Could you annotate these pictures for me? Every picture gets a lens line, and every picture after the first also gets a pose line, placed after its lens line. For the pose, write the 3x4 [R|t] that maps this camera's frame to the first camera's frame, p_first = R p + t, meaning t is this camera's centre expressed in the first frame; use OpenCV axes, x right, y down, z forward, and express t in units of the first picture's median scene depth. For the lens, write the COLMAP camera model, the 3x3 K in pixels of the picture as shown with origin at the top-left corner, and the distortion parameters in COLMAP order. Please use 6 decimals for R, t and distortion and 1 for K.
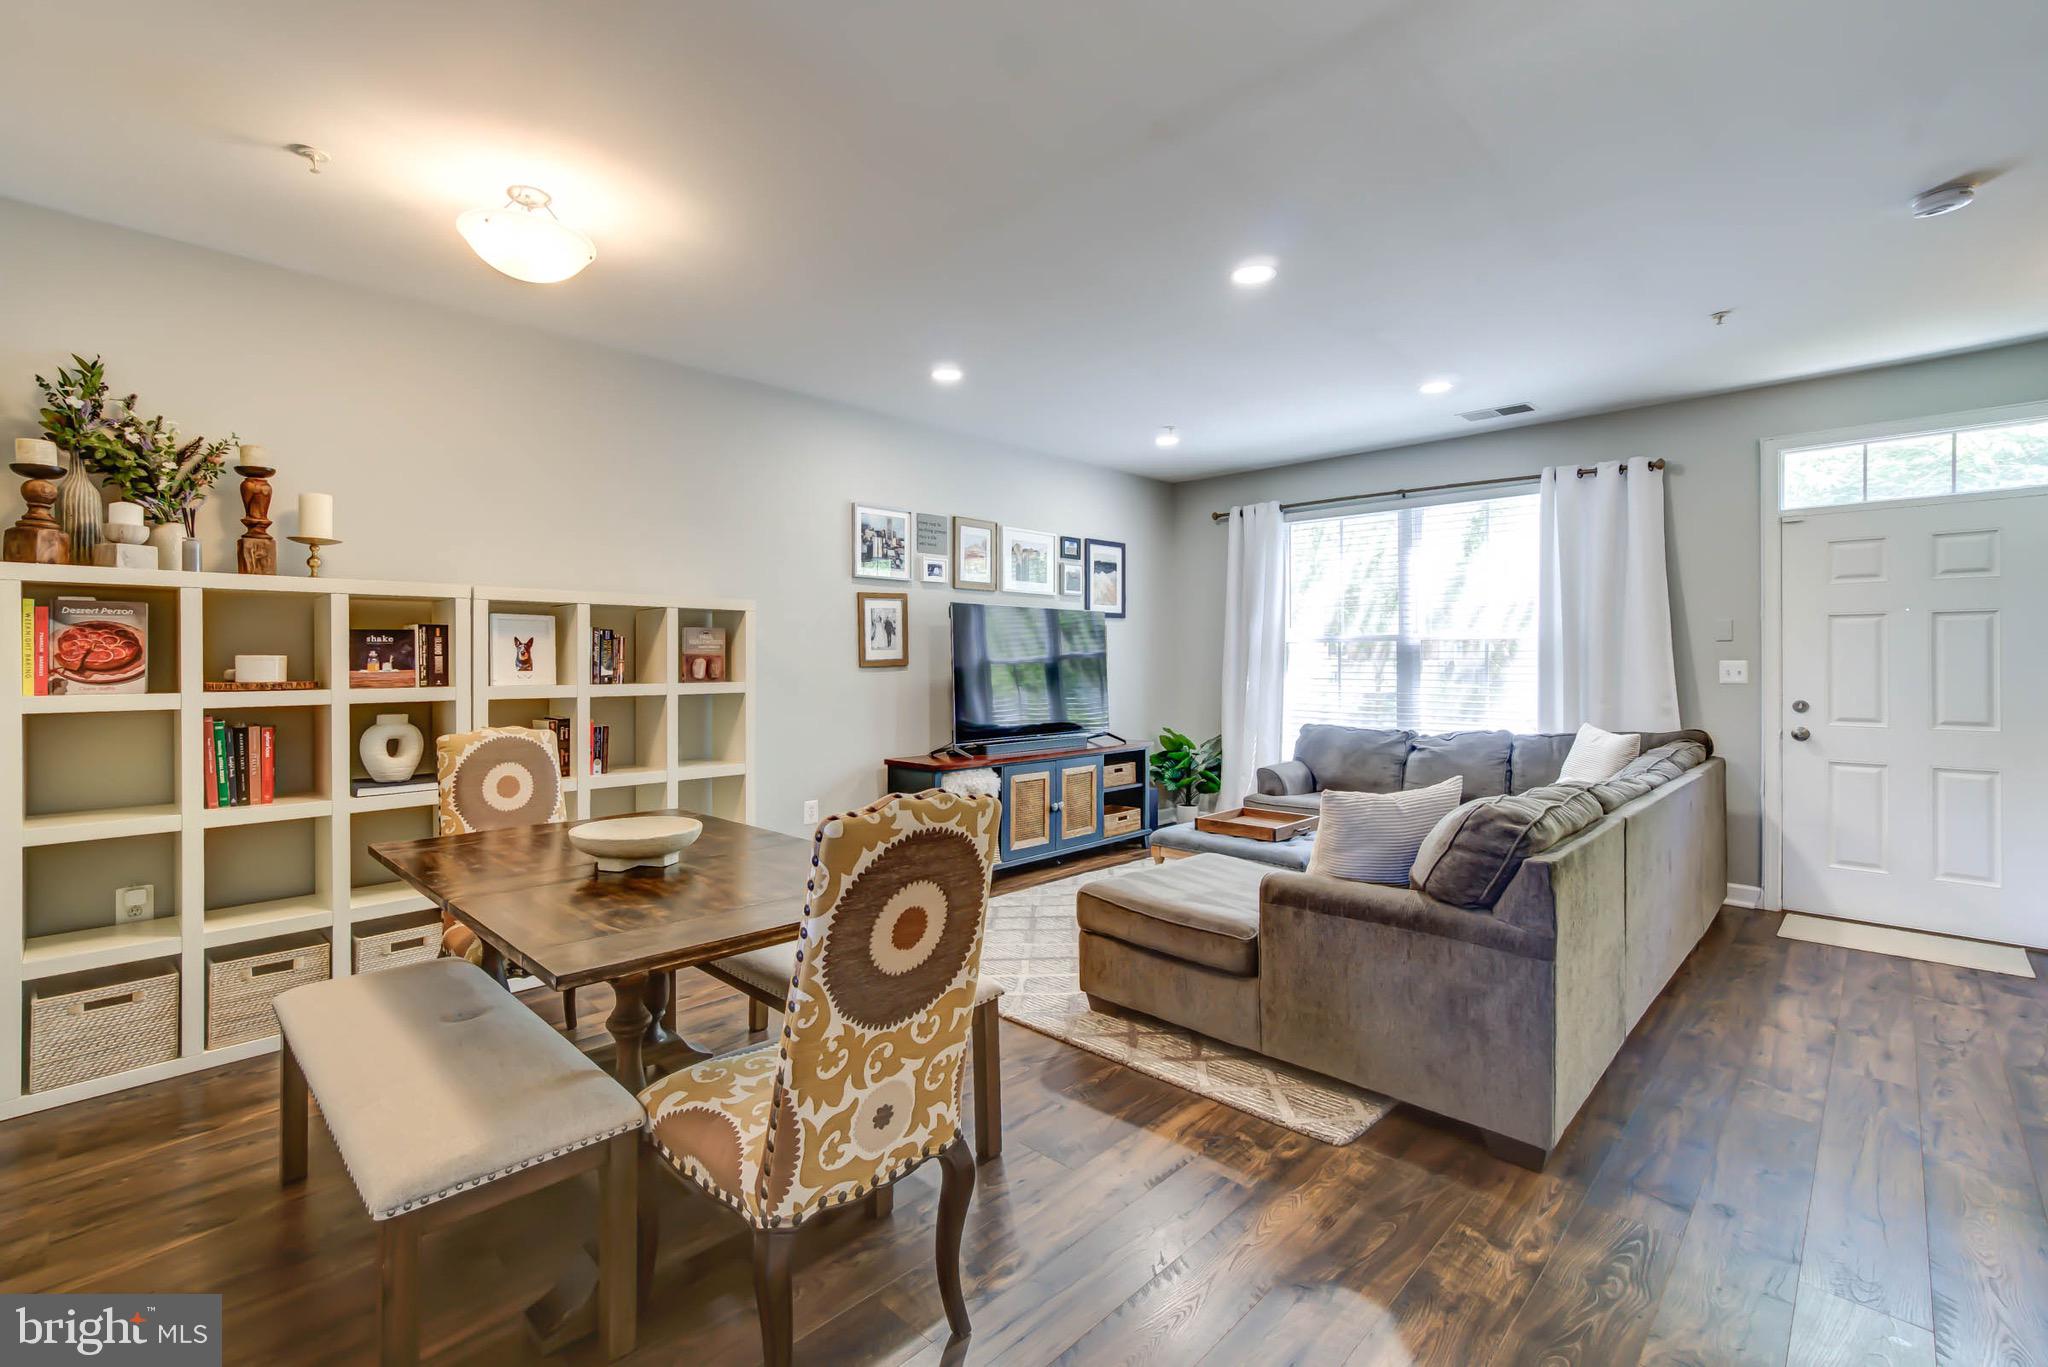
lens RADIAL K [[894.7, 0, 1021.8], [0, 894.7, 660.8], [0, 0, 1]] dist [0.000811, 0.000319]
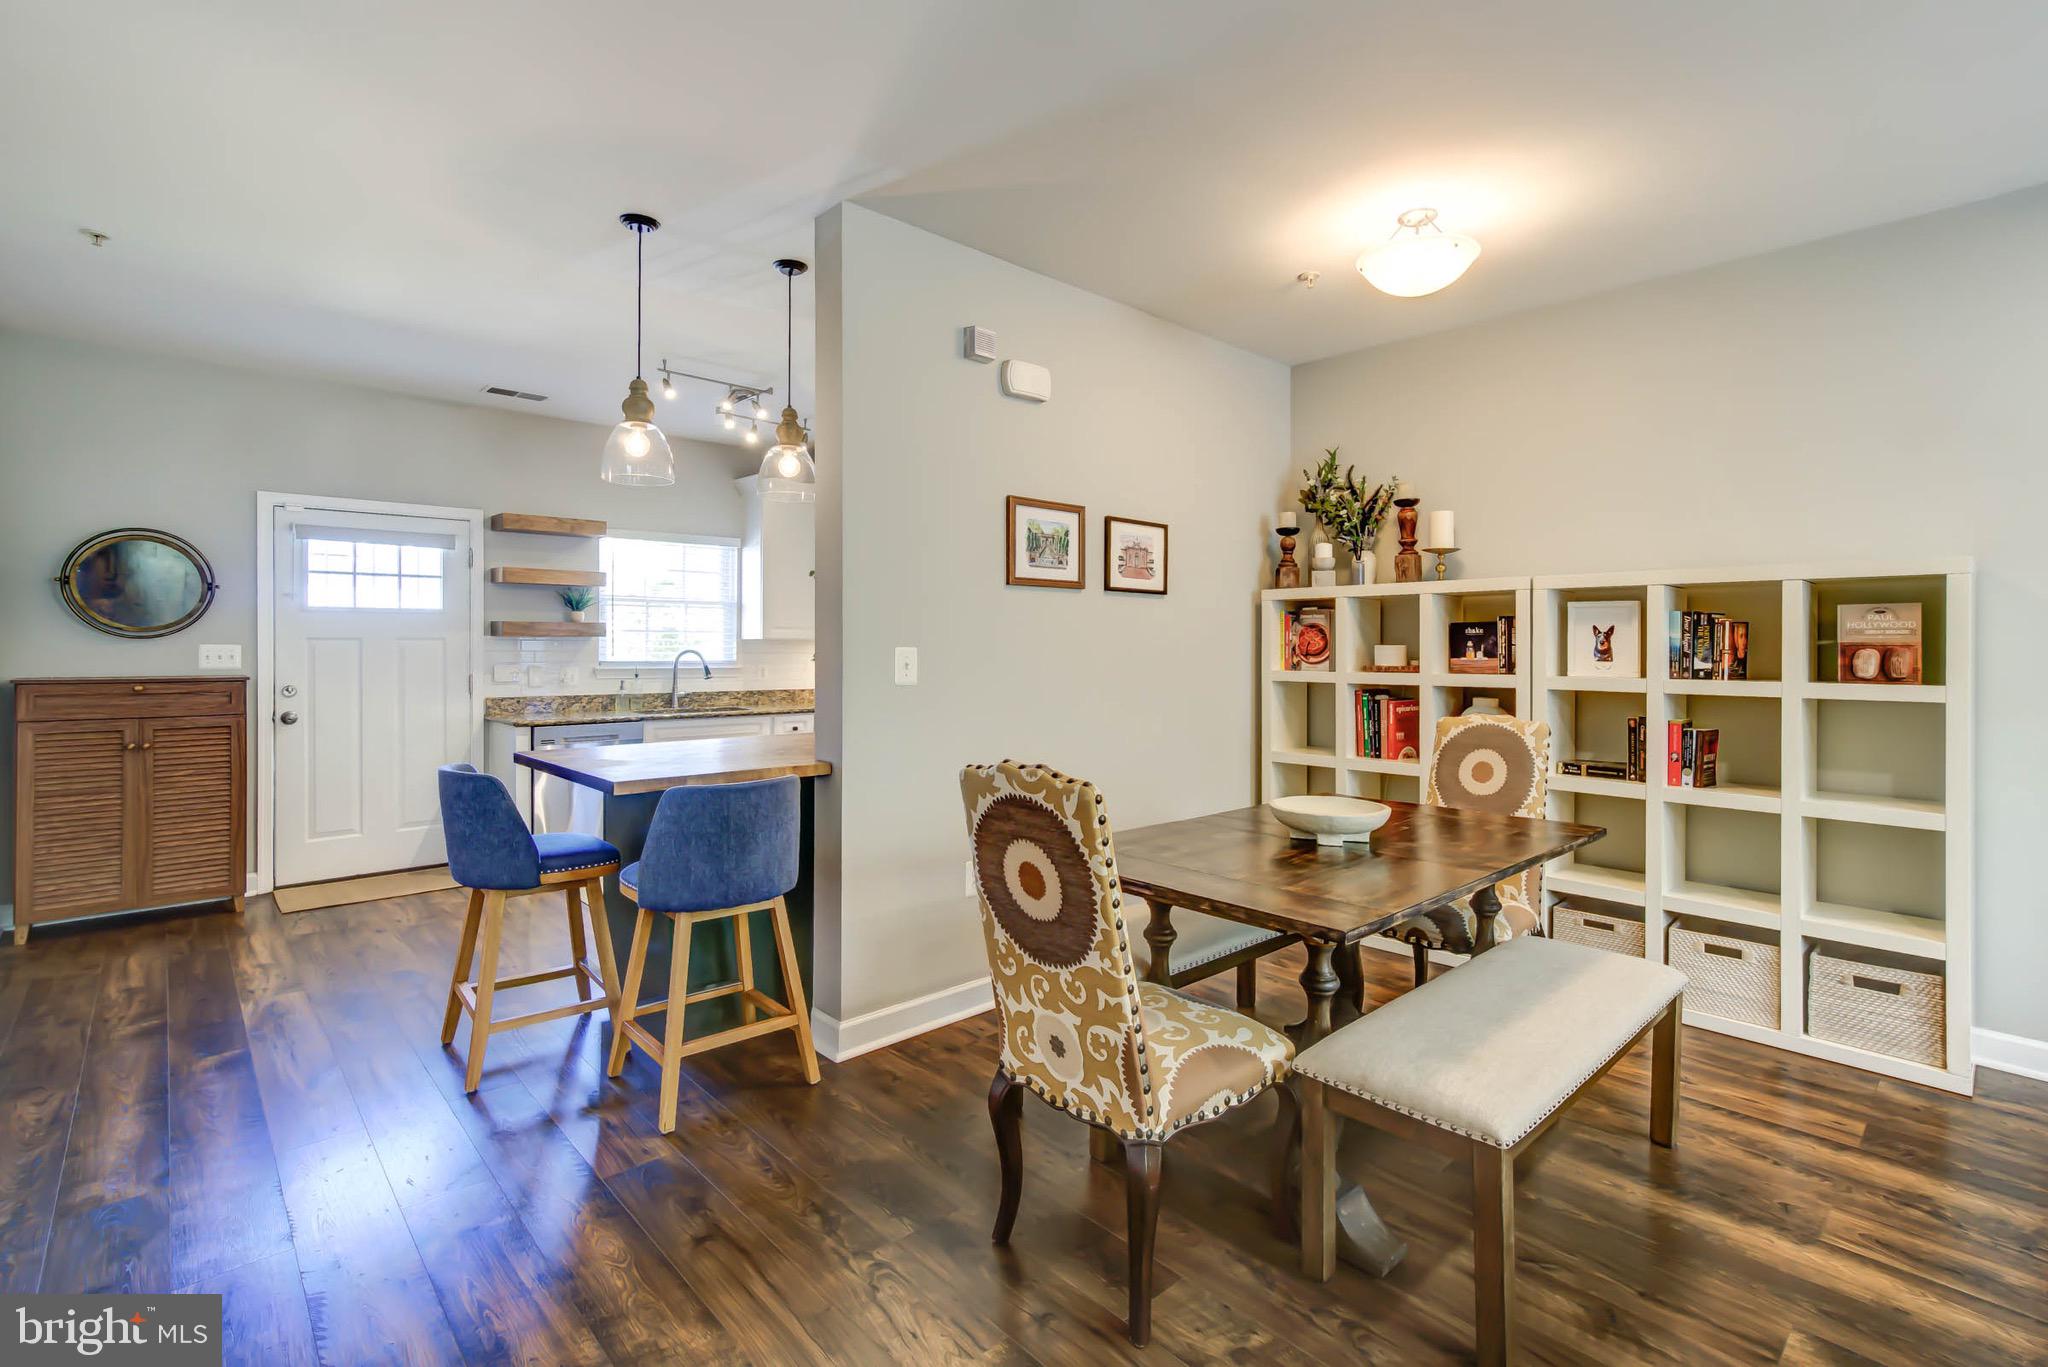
lens RADIAL K [[937.5, 0, 1002.8], [0, 937.5, 650.1], [0, 0, 1]] dist [-0.002160, 0.001023]
pose [[-0.058753, 0.003535, -0.998266, 0.388644], [-0.004415, 0.999983, 0.003801, -0.001292], [0.998263, 0.004631, -0.058736, 0.369730]]
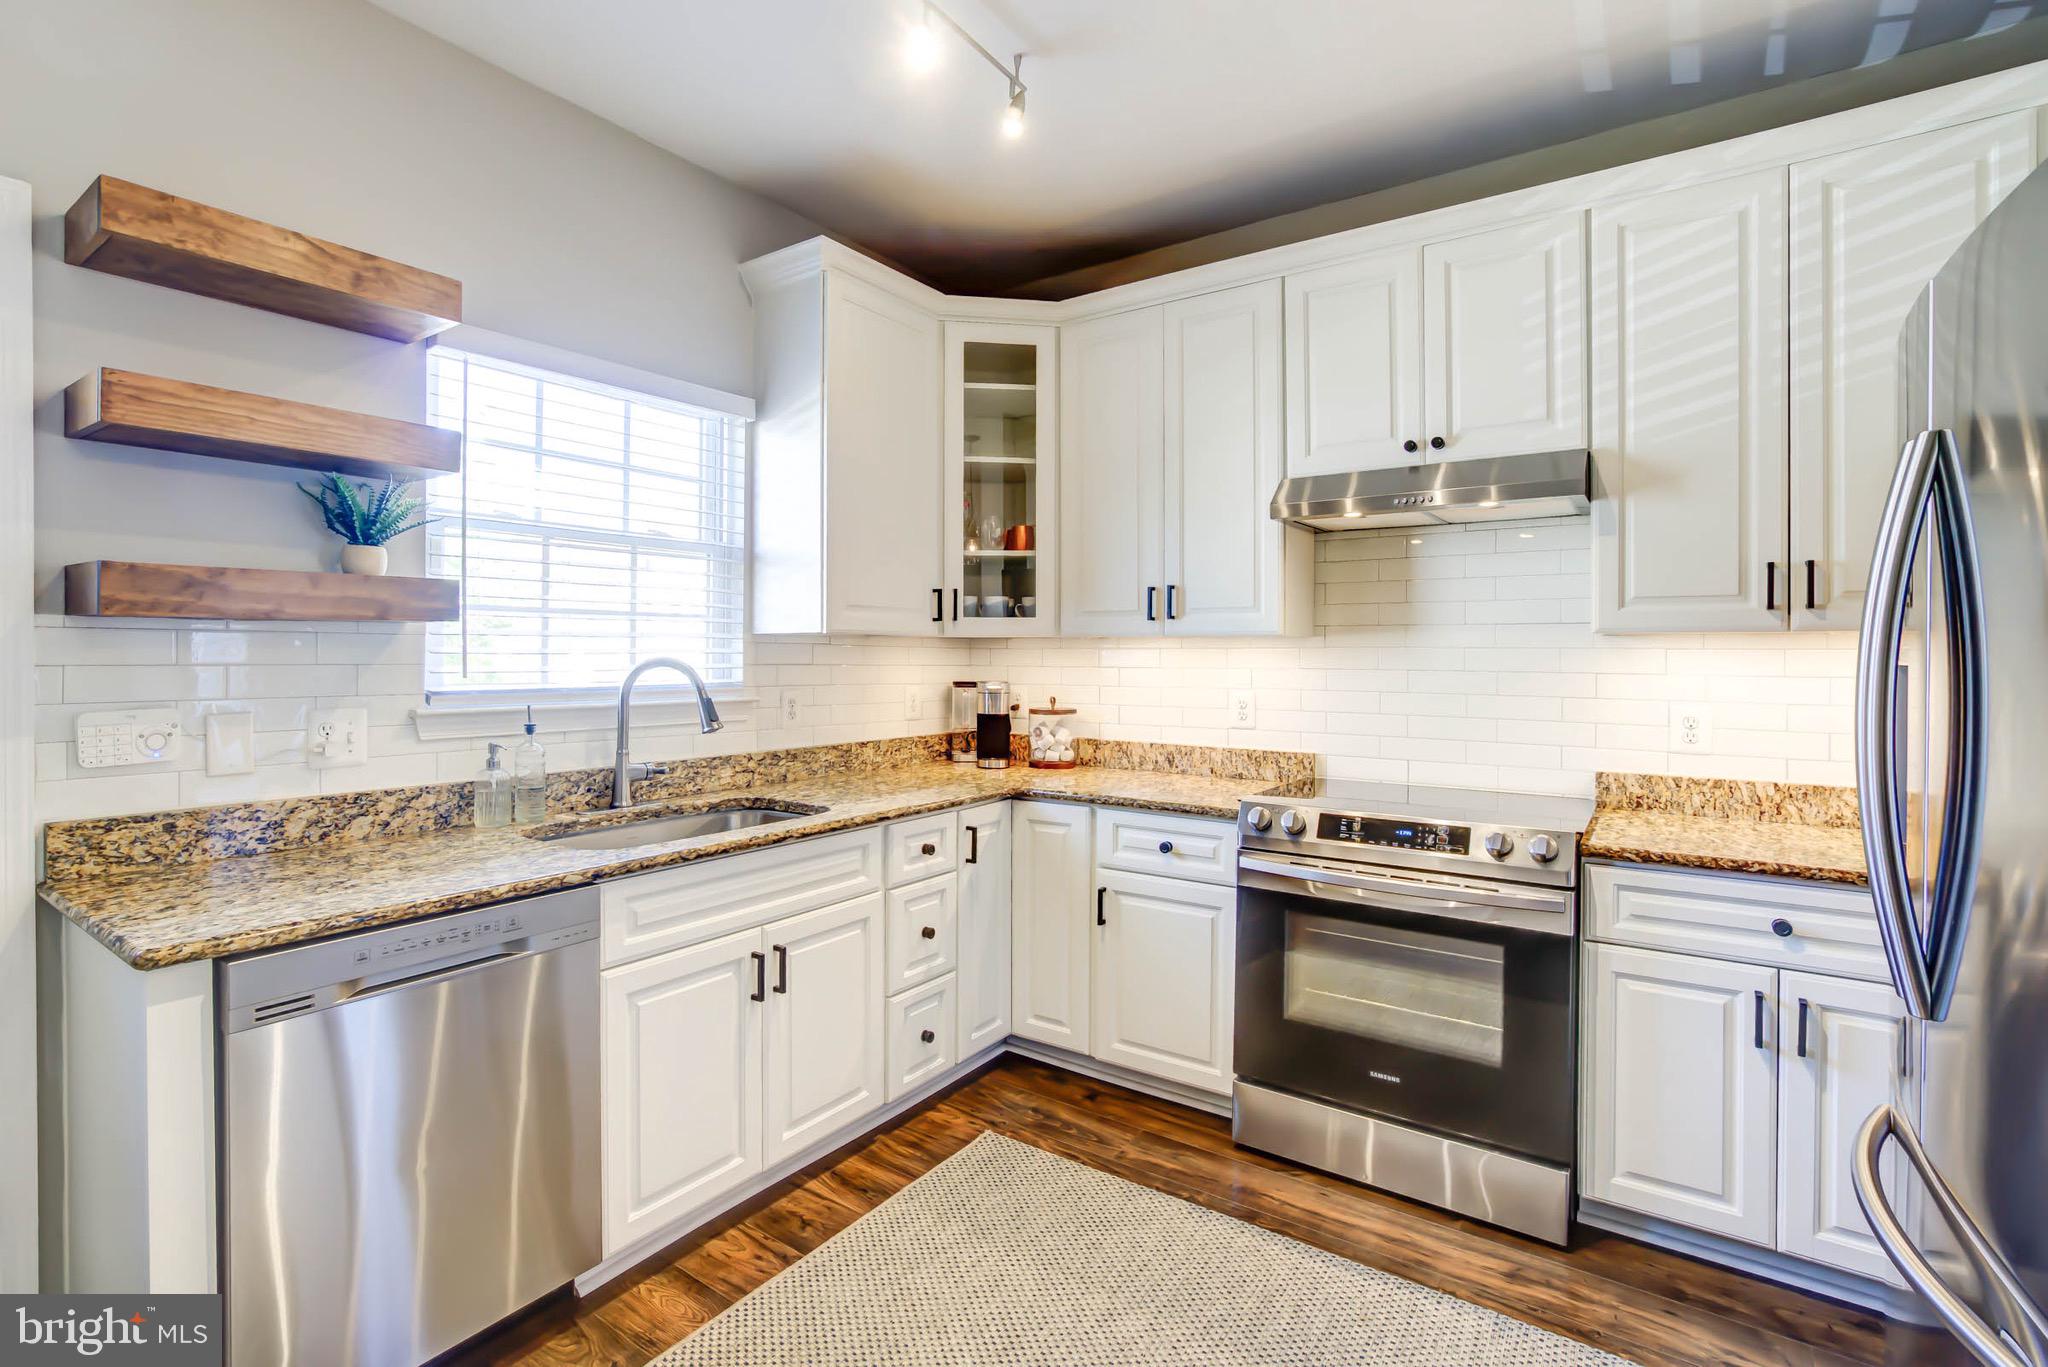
lens RADIAL K [[958.4, 0, 939.8], [0, 958.4, 654.3], [0, 0, 1]] dist [-0.019135, 0.000954]
pose [[0.122942, 0.005246, -0.992400, -0.465584], [-0.004079, 0.999980, 0.004781, 0.000601], [0.992405, 0.003460, 0.122961, -0.121756]]
